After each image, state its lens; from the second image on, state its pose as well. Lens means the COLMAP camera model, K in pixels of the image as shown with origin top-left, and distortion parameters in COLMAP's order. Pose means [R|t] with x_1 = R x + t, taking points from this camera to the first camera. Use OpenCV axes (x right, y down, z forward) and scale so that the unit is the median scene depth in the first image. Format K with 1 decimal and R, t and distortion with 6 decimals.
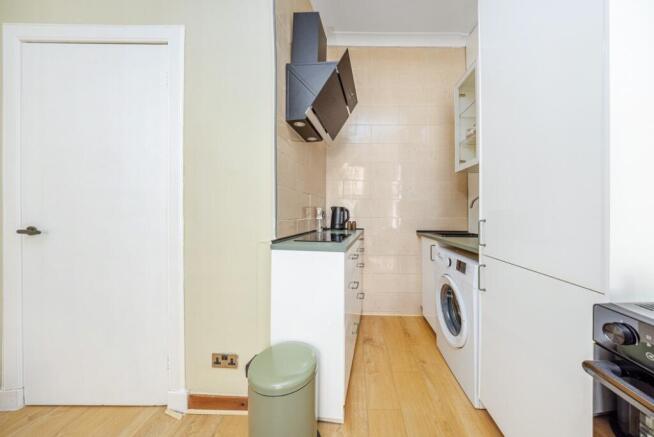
lens RADIAL K [[213.9, 0, 355.1], [0, 213.9, 212.2], [0, 0, 1]] dist [-0.000366, -0.000054]
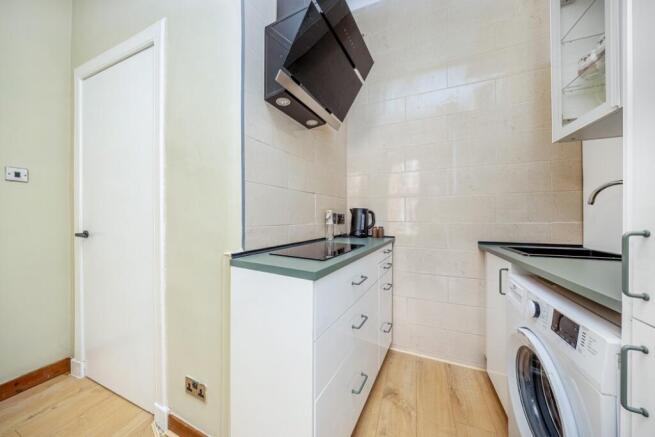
lens RADIAL K [[213.3, 0, 327.5], [0, 213.3, 218.5], [0, 0, 1]] dist [-0.007805, 0.000010]
pose [[0.924813, -0.007214, -0.380354, 0.137130], [0.013451, 0.999815, 0.013742, 0.000117], [0.380185, -0.017825, 0.924739, 0.271874]]
